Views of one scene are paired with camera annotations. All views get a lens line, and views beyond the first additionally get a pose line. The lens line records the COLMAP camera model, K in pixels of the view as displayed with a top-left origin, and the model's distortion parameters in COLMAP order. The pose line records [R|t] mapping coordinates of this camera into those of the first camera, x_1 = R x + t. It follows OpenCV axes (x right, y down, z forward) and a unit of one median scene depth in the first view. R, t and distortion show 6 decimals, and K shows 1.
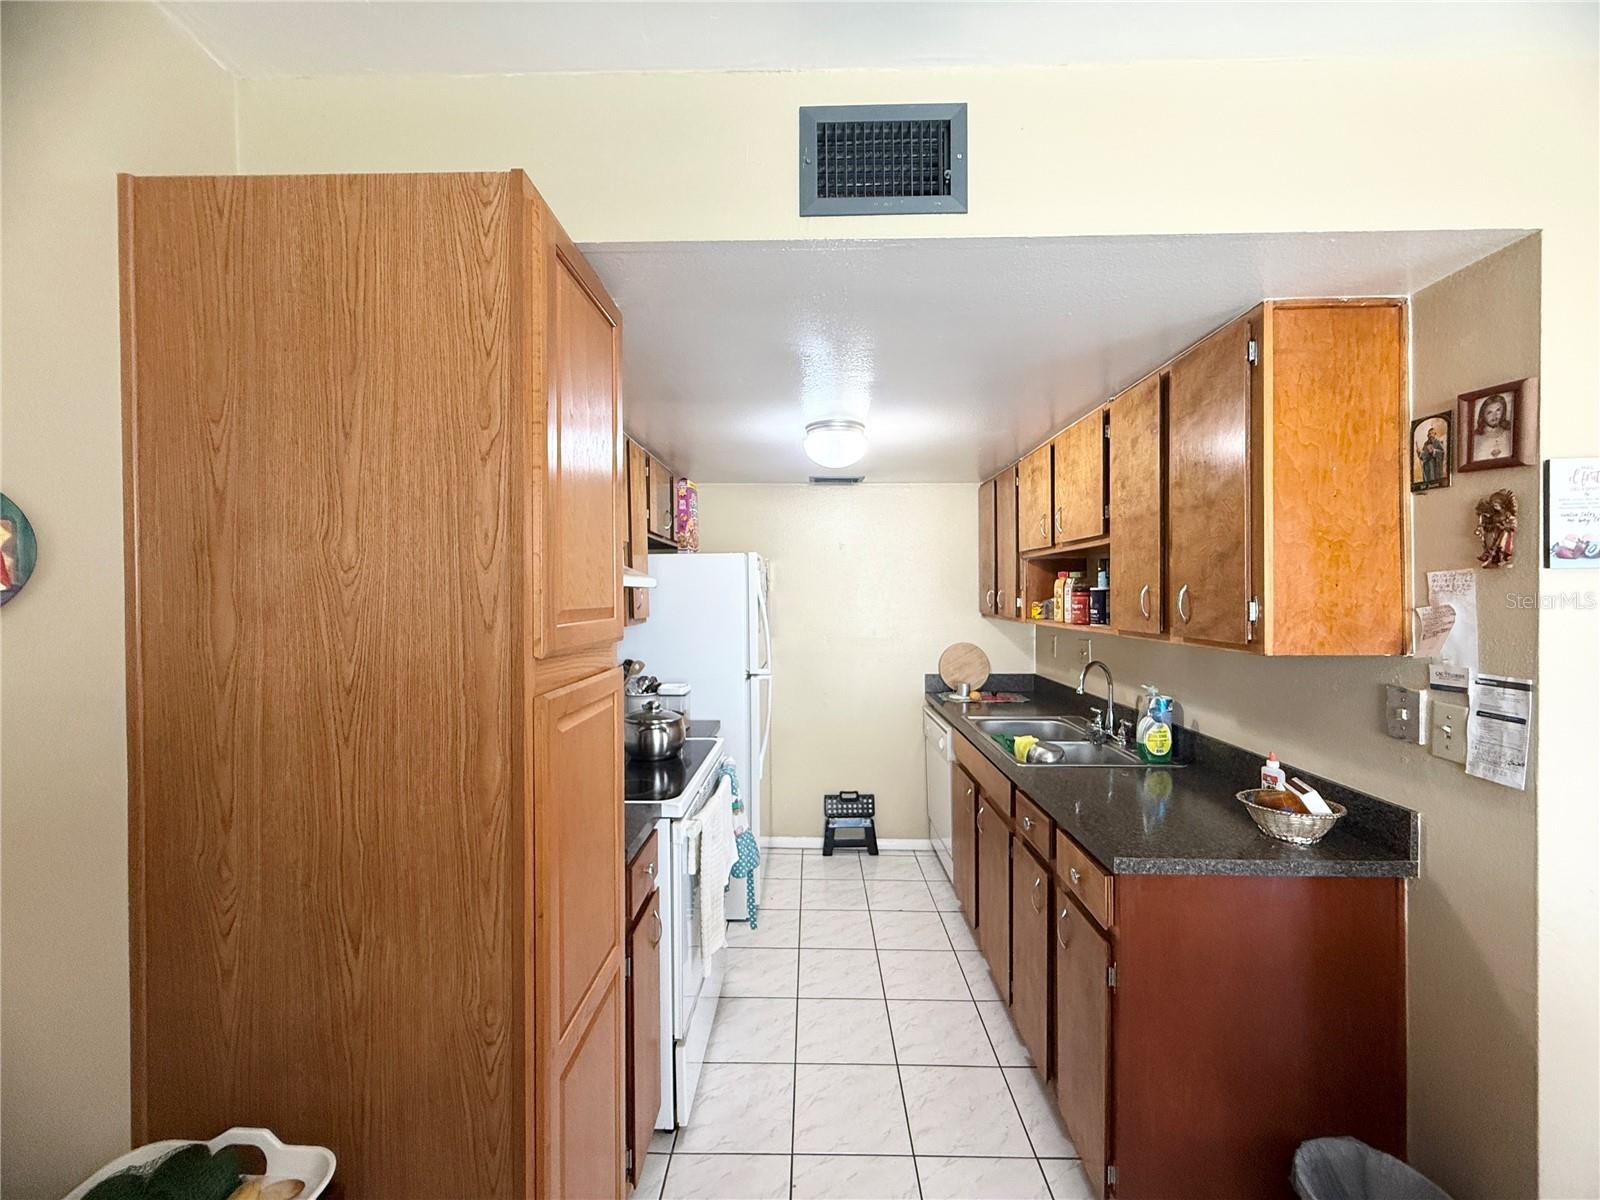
lens RADIAL K [[634.8, 0, 795.7], [0, 634.8, 598.3], [0, 0, 1]] dist [-0.001534, 0.000505]
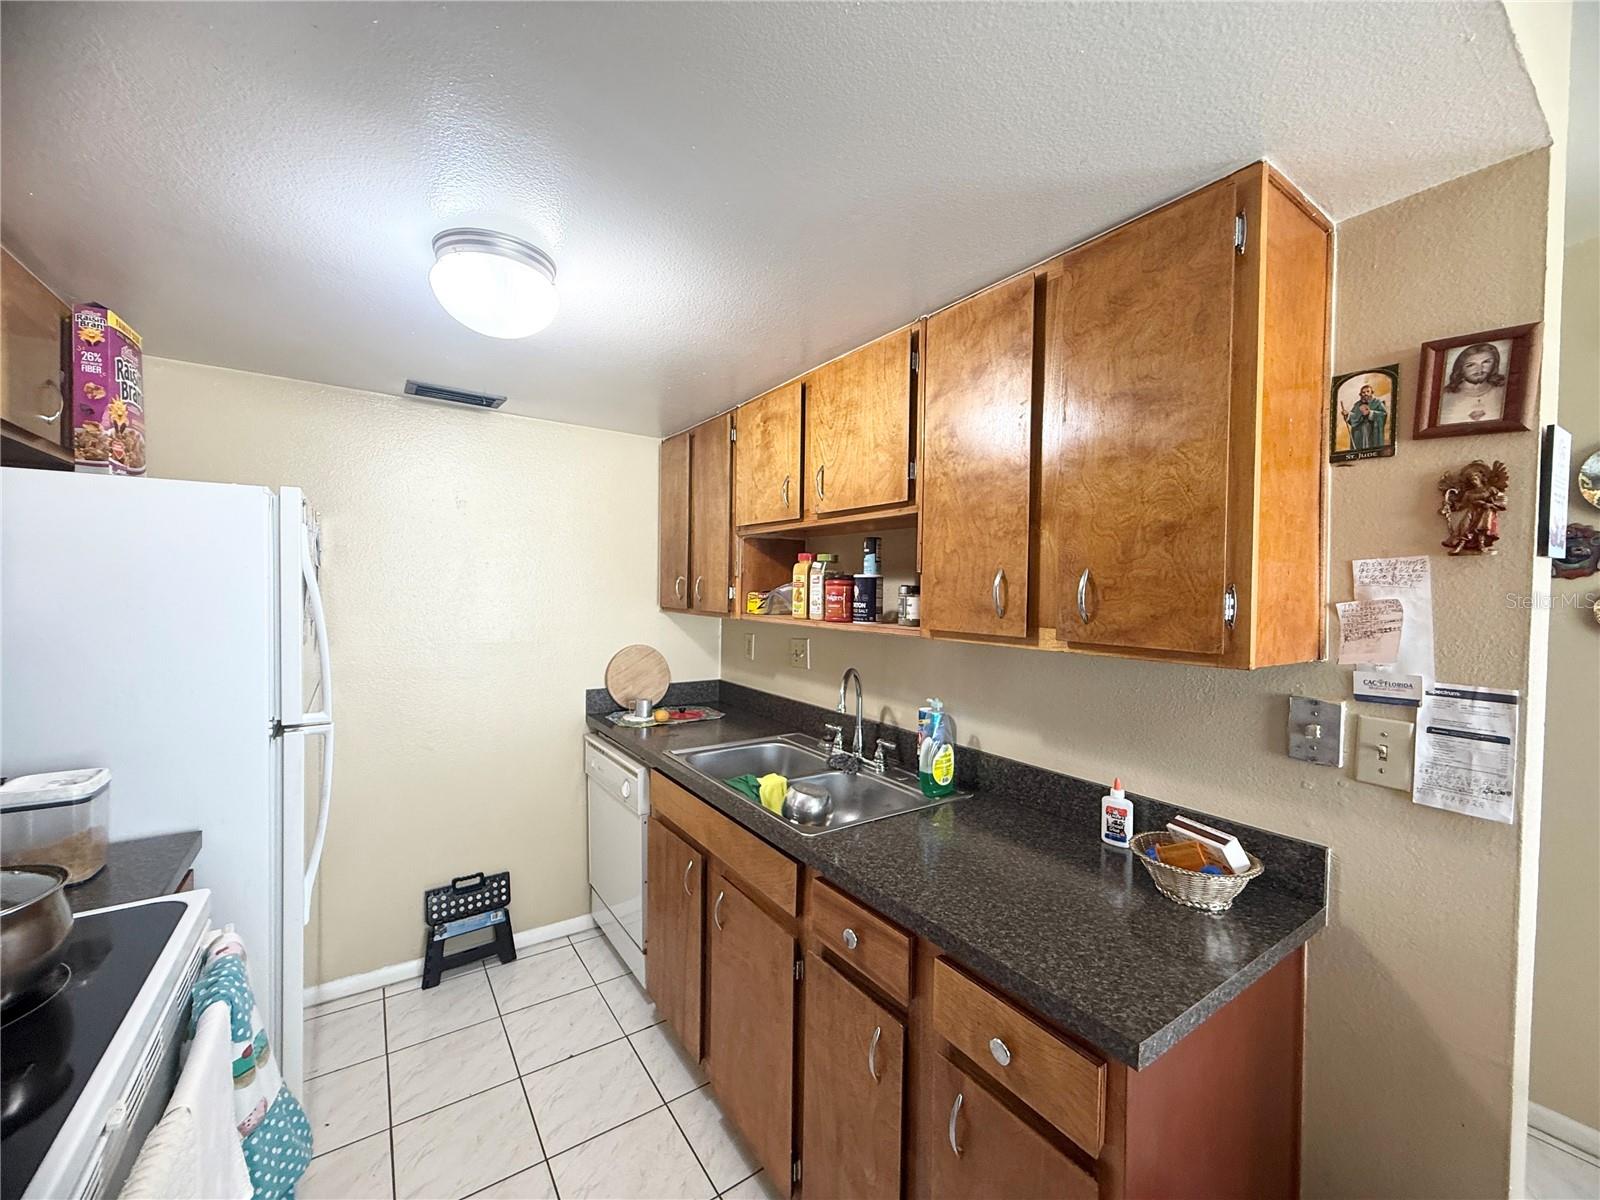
lens RADIAL K [[634.8, 0, 795.7], [0, 634.8, 598.3], [0, 0, 1]] dist [-0.001534, 0.000505]
pose [[0.810664, 0.008609, 0.585448, -0.044293], [-0.015923, 0.999846, 0.007347, 0.008042], [-0.585295, -0.015278, 0.810676, 0.418193]]
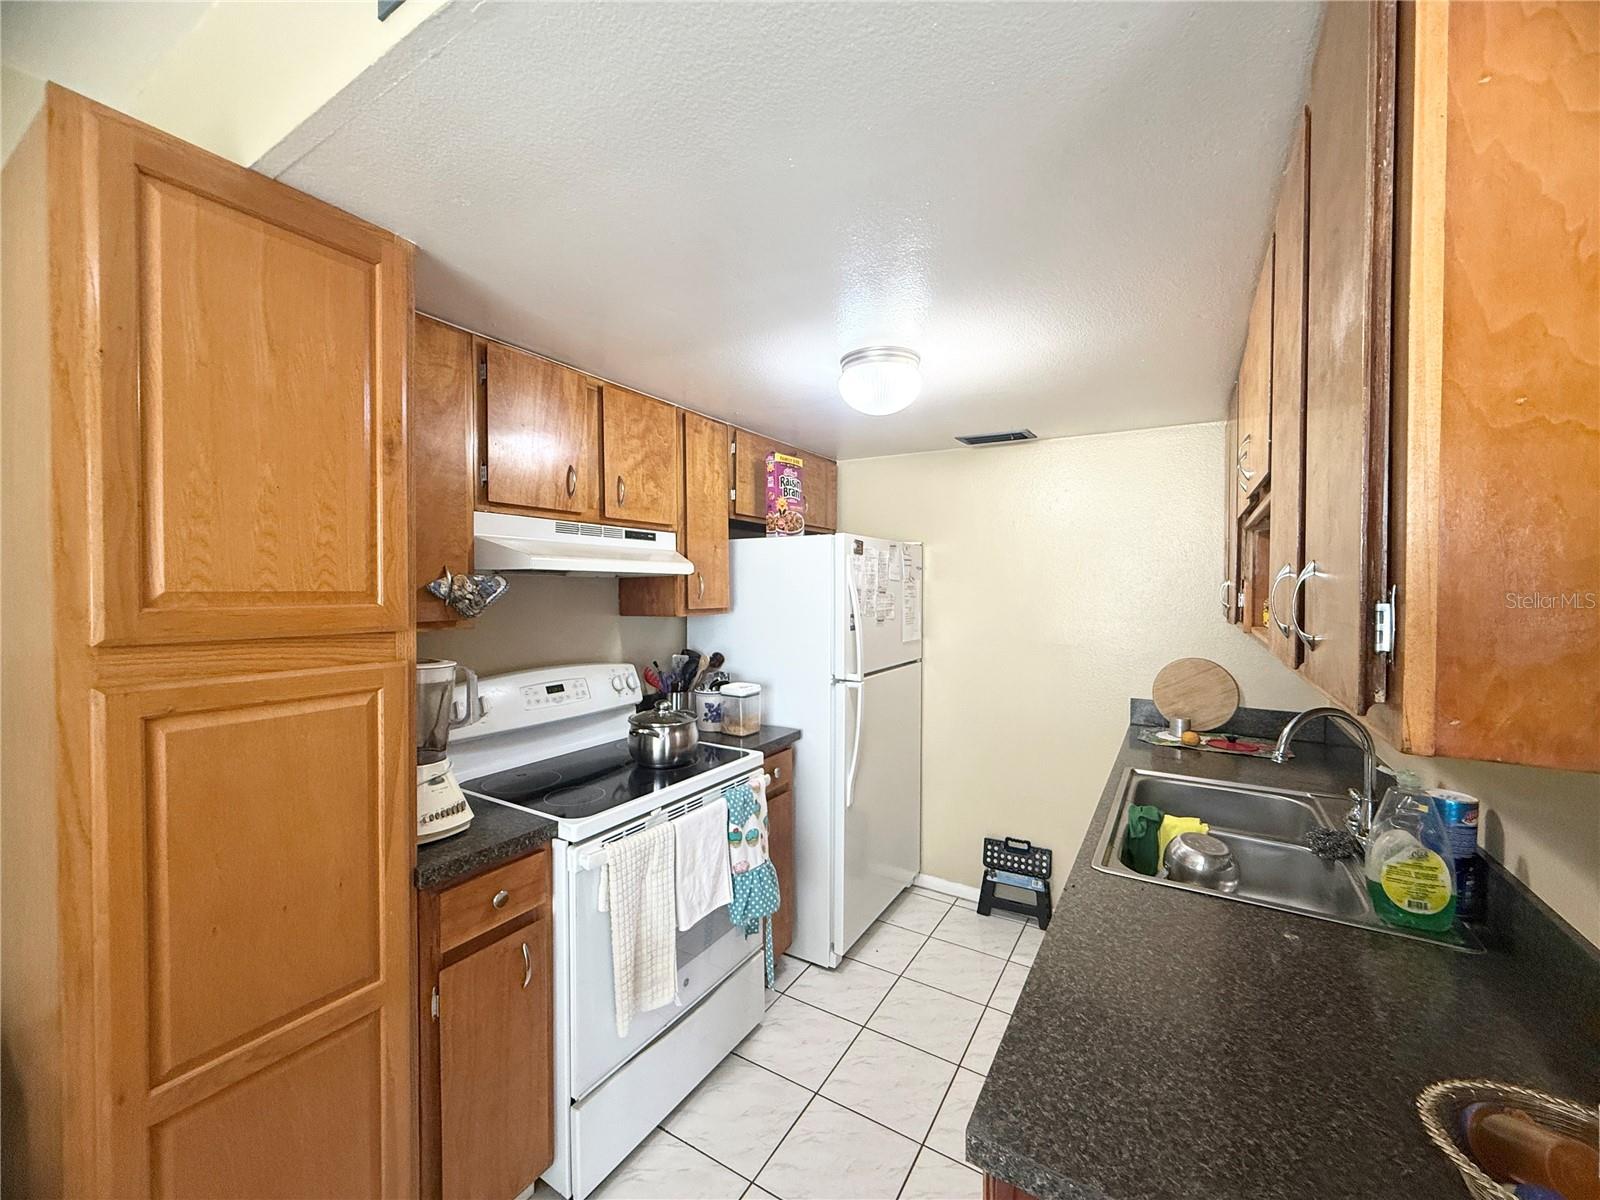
lens RADIAL K [[634.8, 0, 795.7], [0, 634.8, 598.3], [0, 0, 1]] dist [-0.001534, 0.000505]
pose [[0.866168, 0.018480, -0.499410, 0.357456], [-0.012441, 0.999804, 0.015419, 0.001023], [0.499597, -0.007143, 0.866228, 0.300381]]
